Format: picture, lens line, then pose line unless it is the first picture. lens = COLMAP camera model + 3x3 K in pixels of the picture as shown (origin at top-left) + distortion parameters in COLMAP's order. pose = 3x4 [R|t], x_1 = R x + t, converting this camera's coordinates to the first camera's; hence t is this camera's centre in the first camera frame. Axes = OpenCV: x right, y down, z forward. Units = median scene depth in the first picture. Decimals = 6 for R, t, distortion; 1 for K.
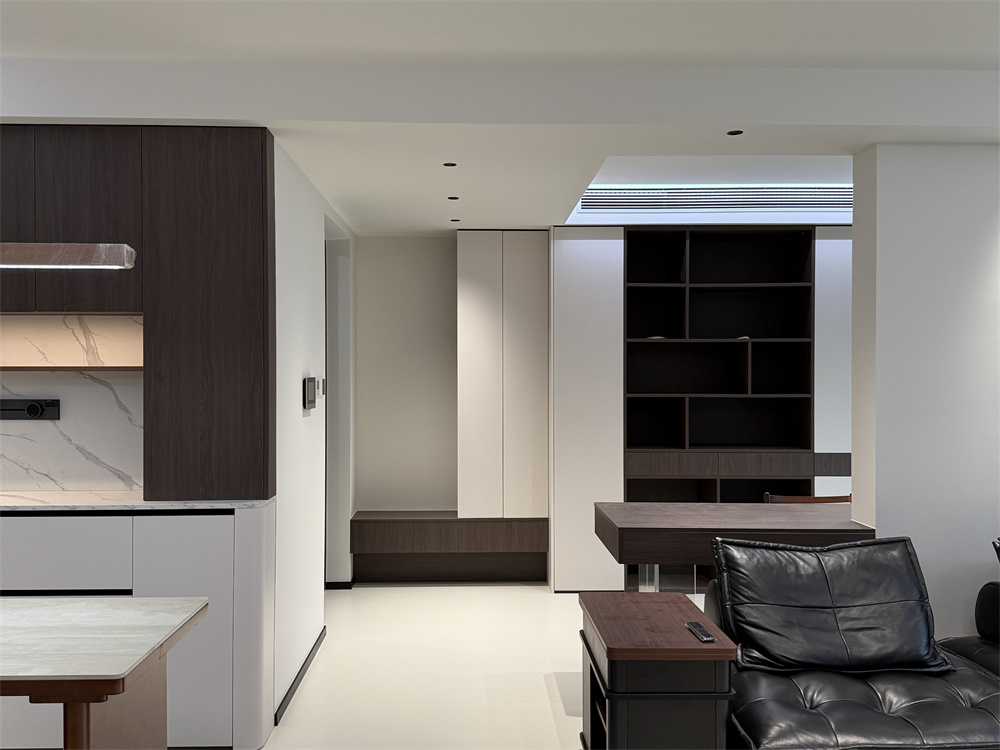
lens RADIAL K [[928.8, 0, 497.9], [0, 928.8, 377.4], [0, 0, 1]] dist [0.179255, -0.374858]
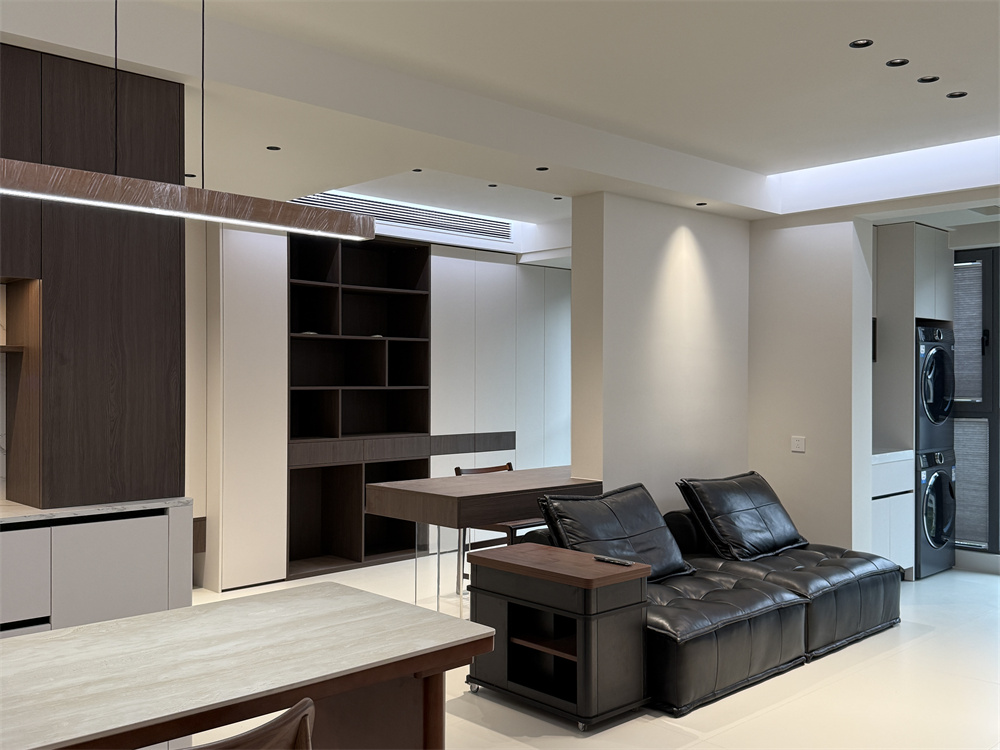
lens RADIAL K [[928.8, 0, 497.9], [0, 928.8, 377.4], [0, 0, 1]] dist [0.179255, -0.374858]
pose [[0.746817, 0.001538, 0.665027, -0.405038], [0.002275, 0.999986, -0.004867, 0.013845], [-0.665025, 0.005148, 0.746803, 0.080806]]
